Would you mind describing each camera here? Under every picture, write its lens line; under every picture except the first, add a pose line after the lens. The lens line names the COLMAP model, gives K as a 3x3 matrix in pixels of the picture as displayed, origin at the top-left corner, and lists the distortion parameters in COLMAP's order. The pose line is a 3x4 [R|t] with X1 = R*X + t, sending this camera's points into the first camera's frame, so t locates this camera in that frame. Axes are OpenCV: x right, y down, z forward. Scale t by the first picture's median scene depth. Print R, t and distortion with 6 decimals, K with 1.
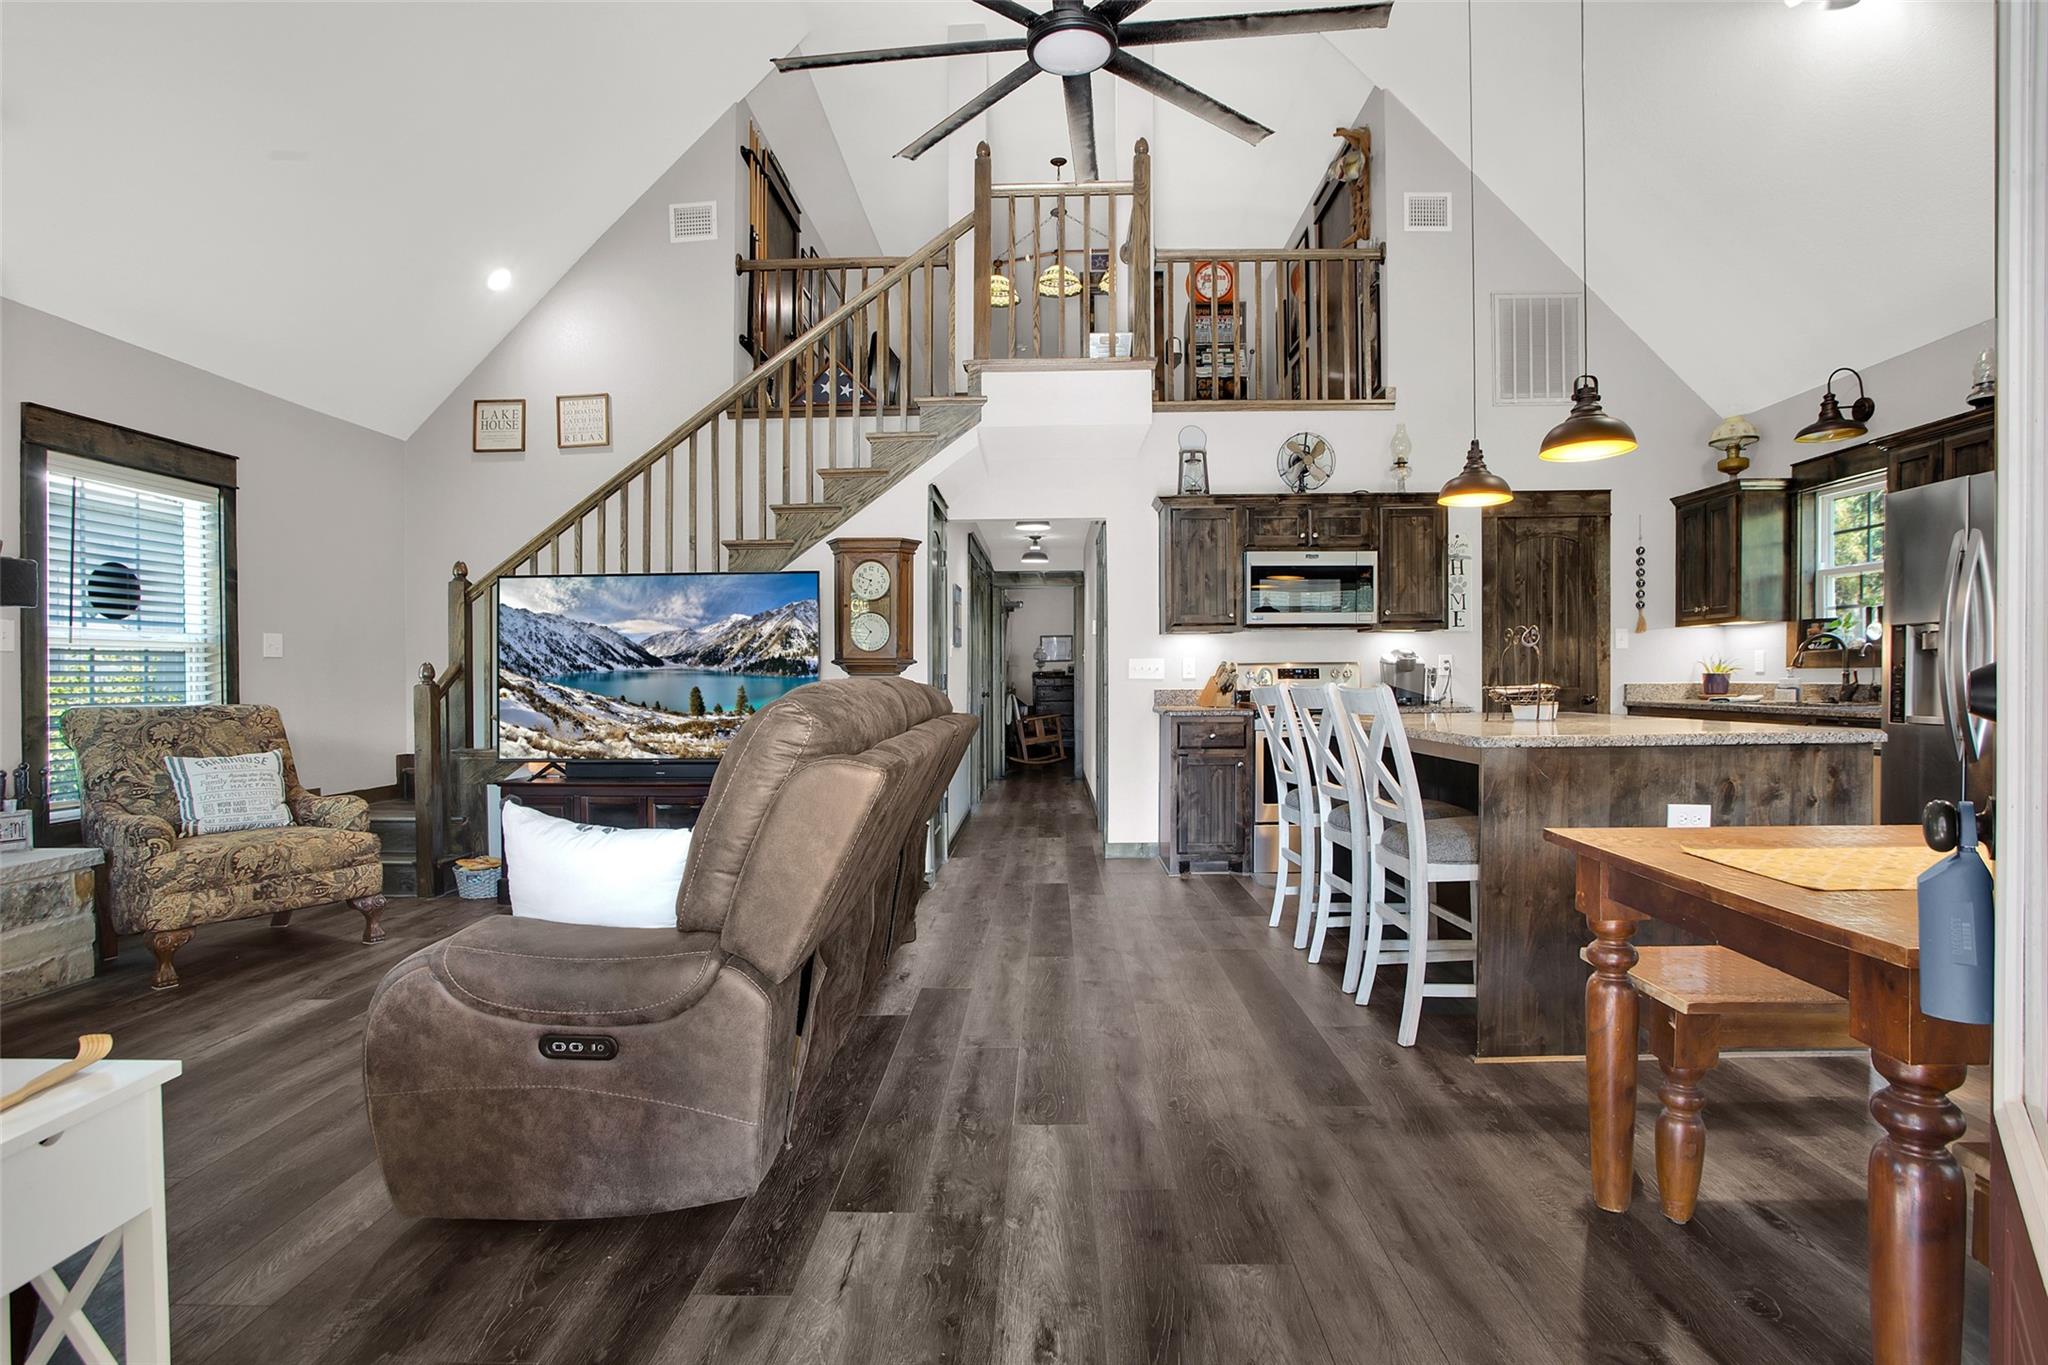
lens RADIAL K [[1040.6, 0, 1044.2], [0, 1040.6, 671.8], [0, 0, 1]] dist [-0.058652, 0.018516]
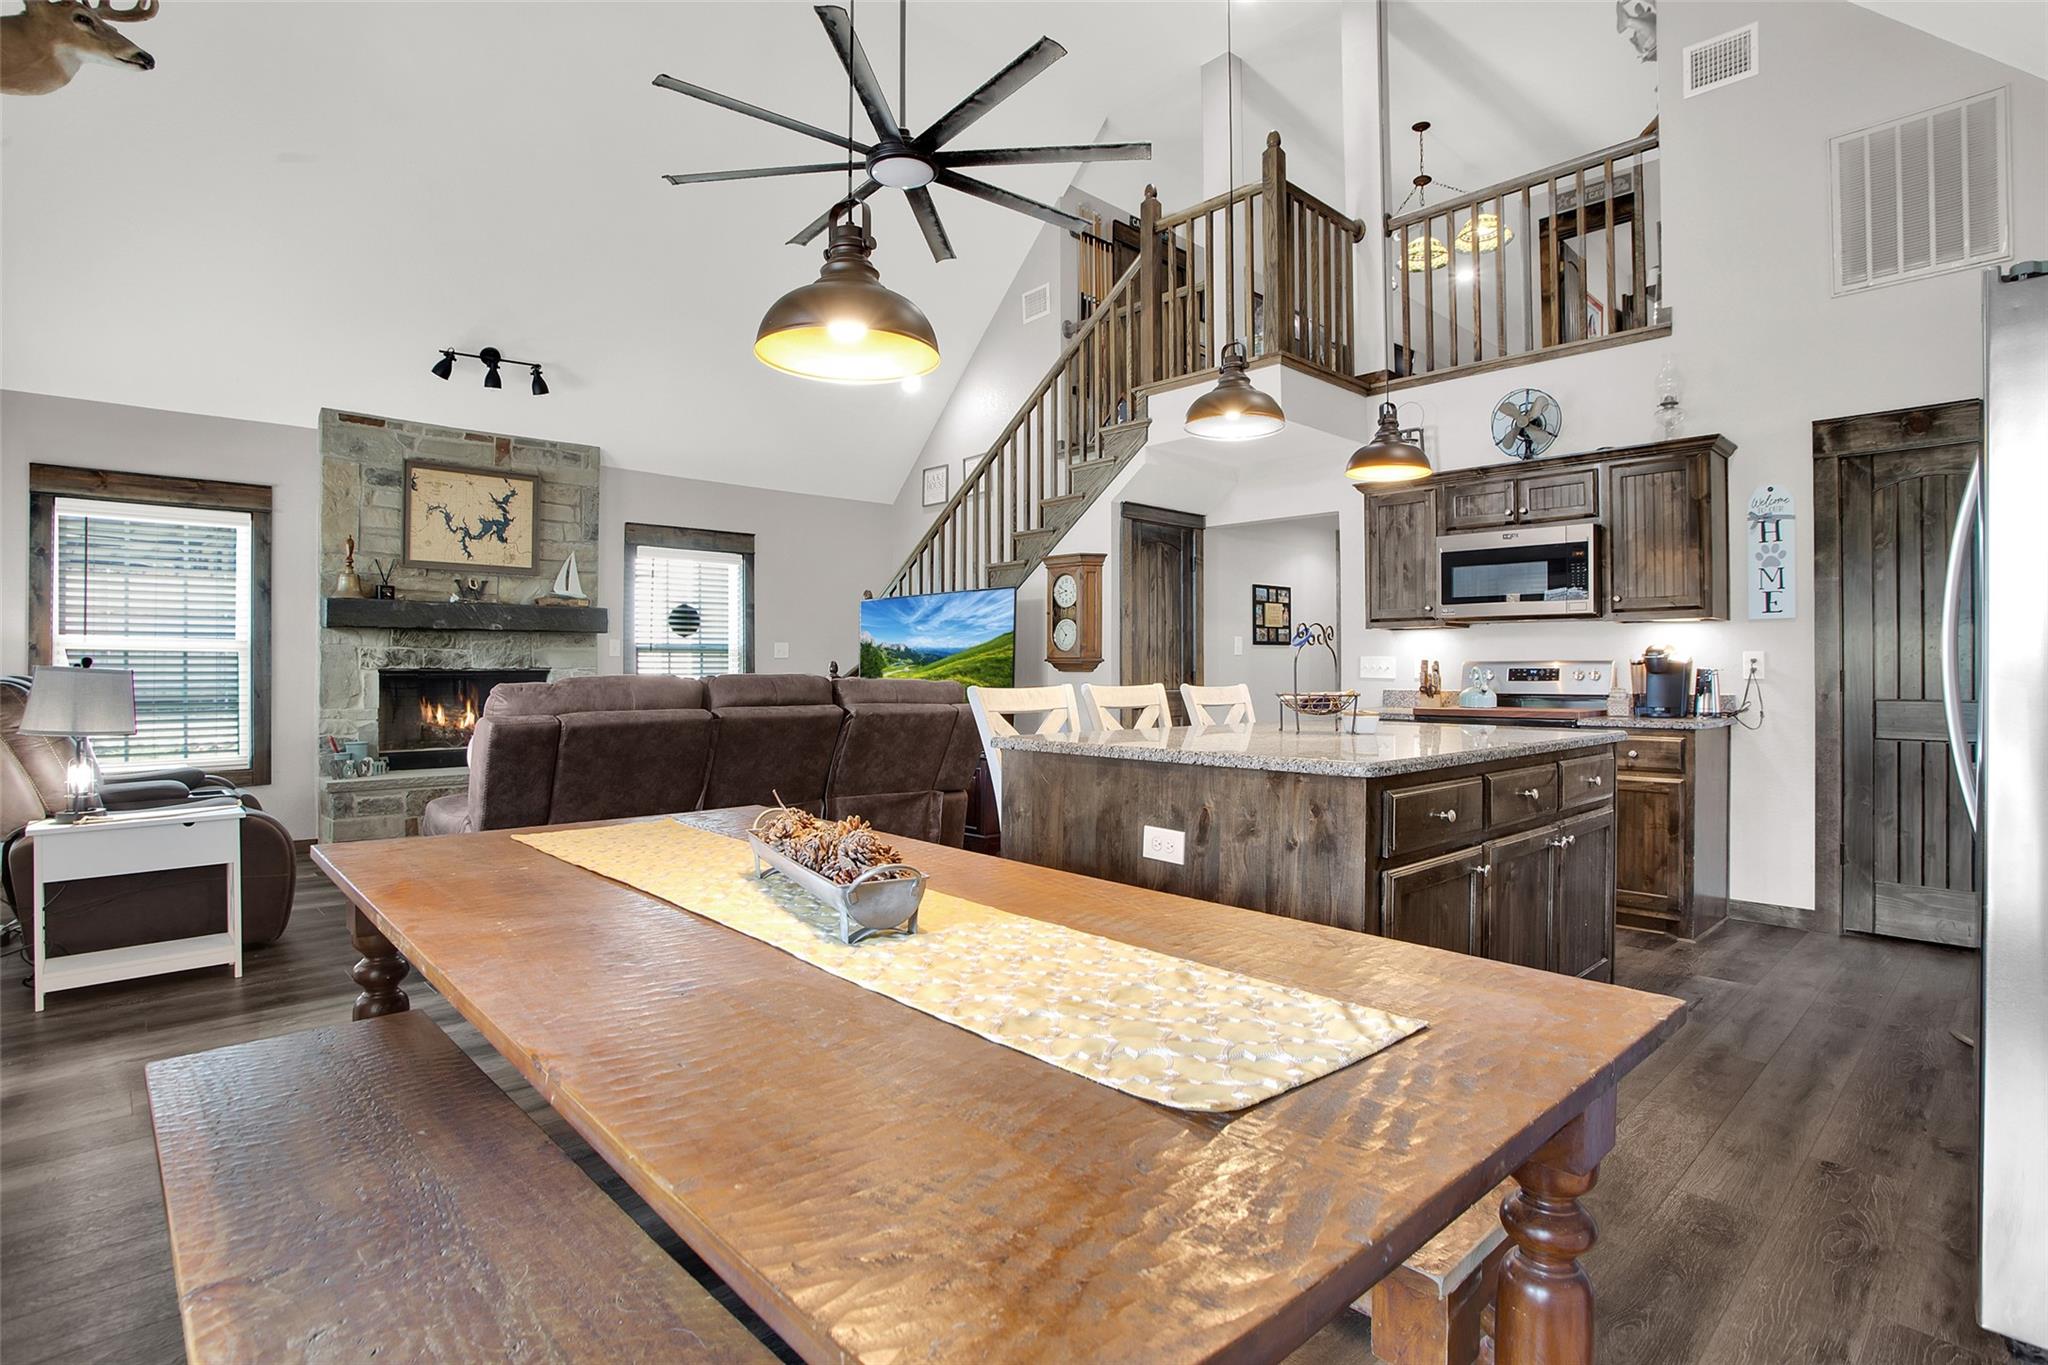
lens RADIAL K [[1040.6, 0, 1044.2], [0, 1040.6, 671.8], [0, 0, 1]] dist [-0.058652, 0.018516]
pose [[0.705088, 0.008383, -0.709070, 0.580169], [-0.002724, 0.999955, 0.009114, -0.007482], [0.709114, -0.004495, 0.705079, 0.135162]]
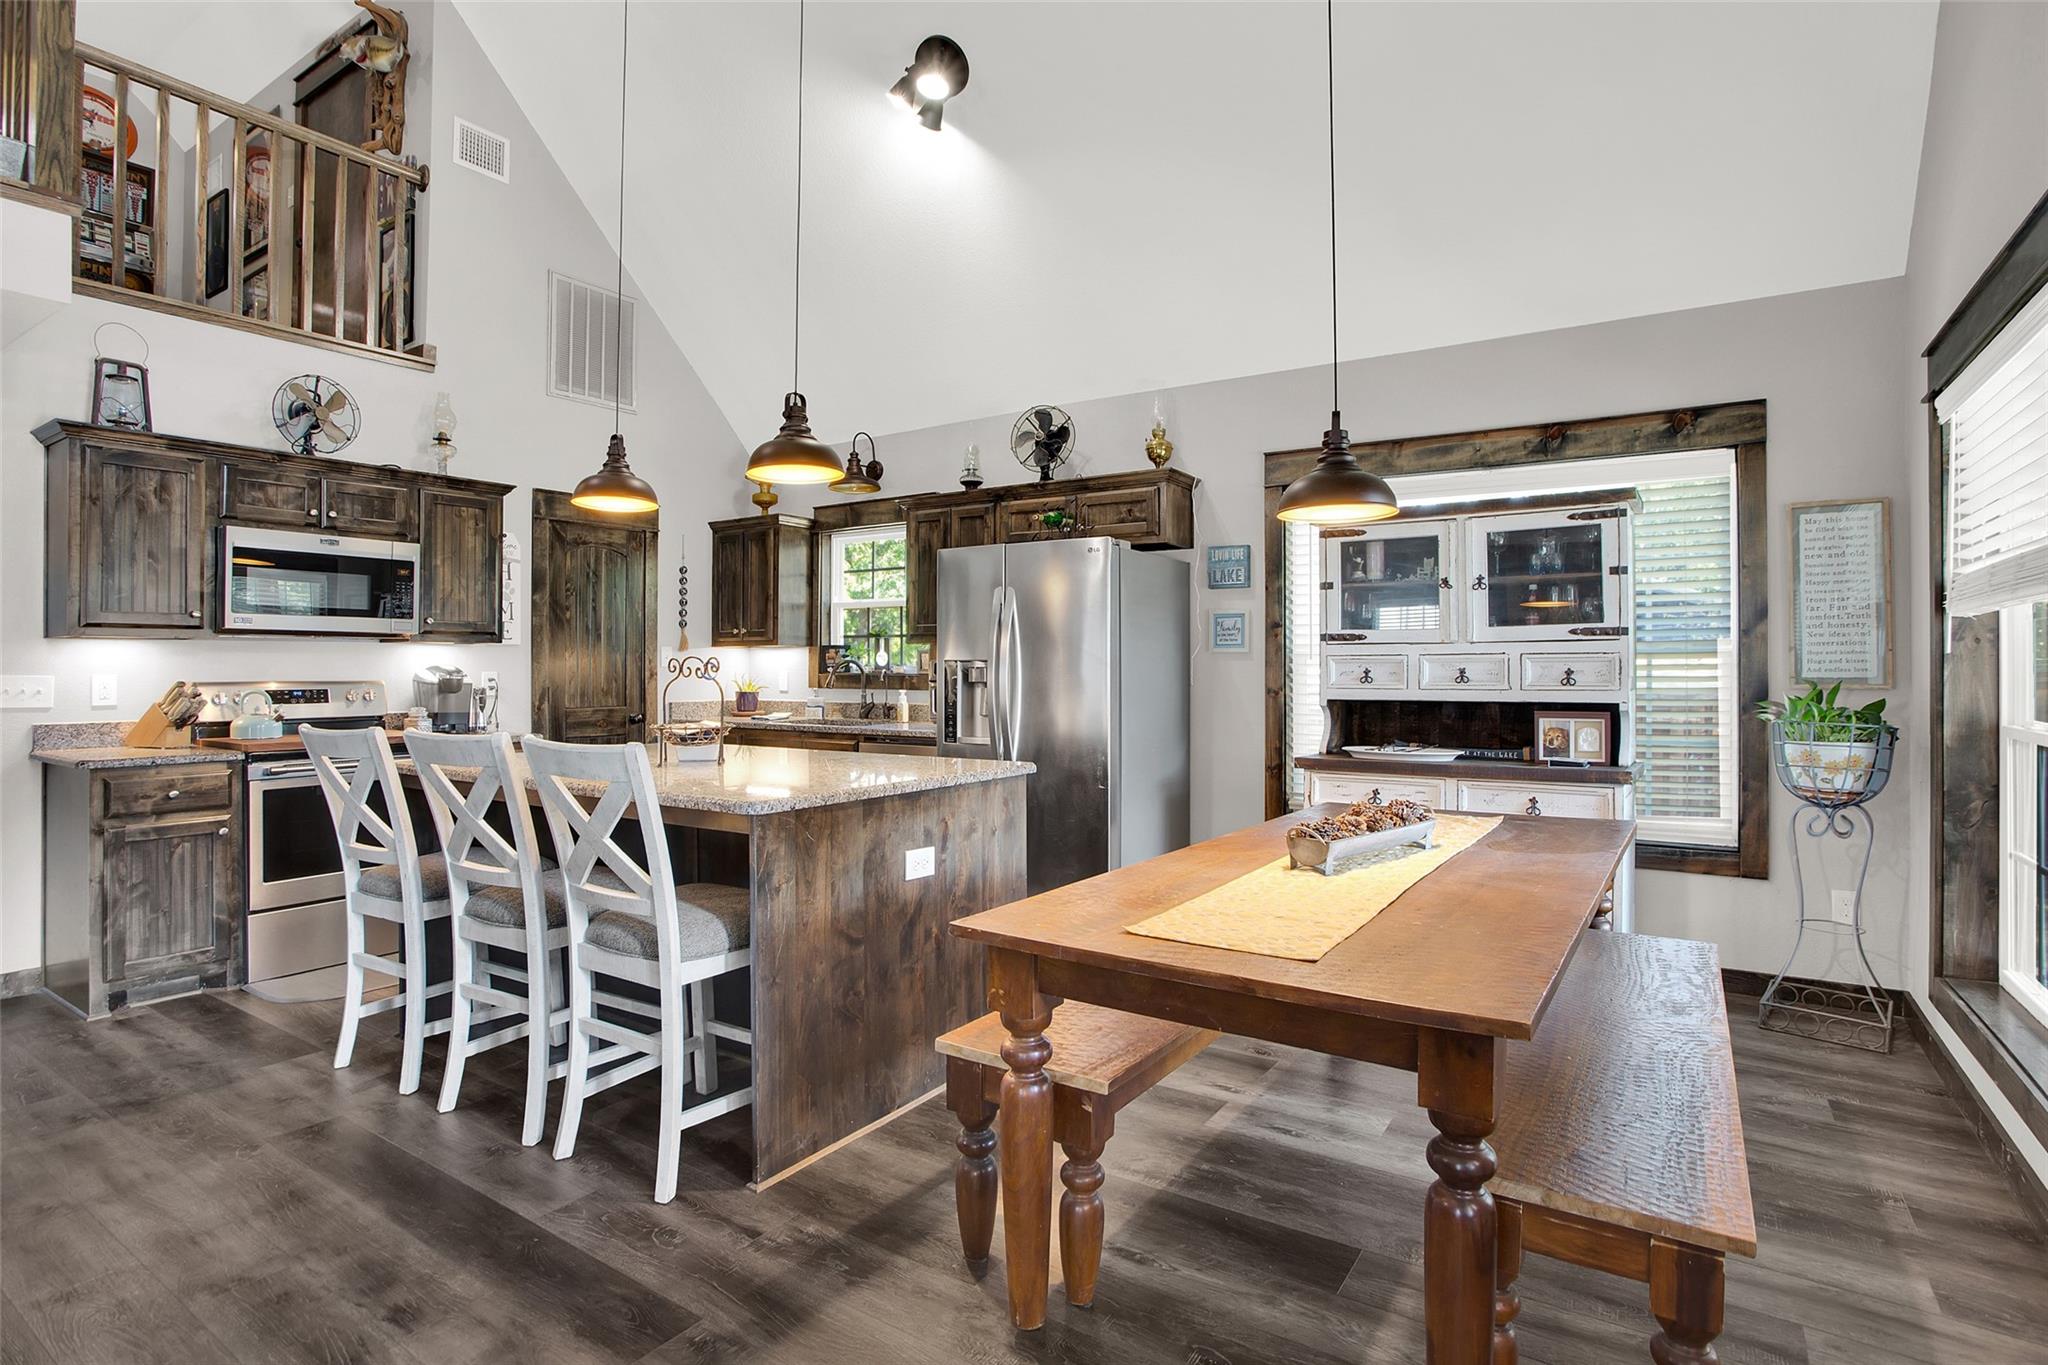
lens RADIAL K [[1009.8, 0, 1036.2], [0, 1009.8, 664.6], [0, 0, 1]] dist [-0.033204, 0.000353]
pose [[0.536690, 0.012209, 0.843691, -0.072046], [-0.010297, 0.999916, -0.007919, -0.021687], [-0.843717, -0.004437, 0.536770, 0.177256]]
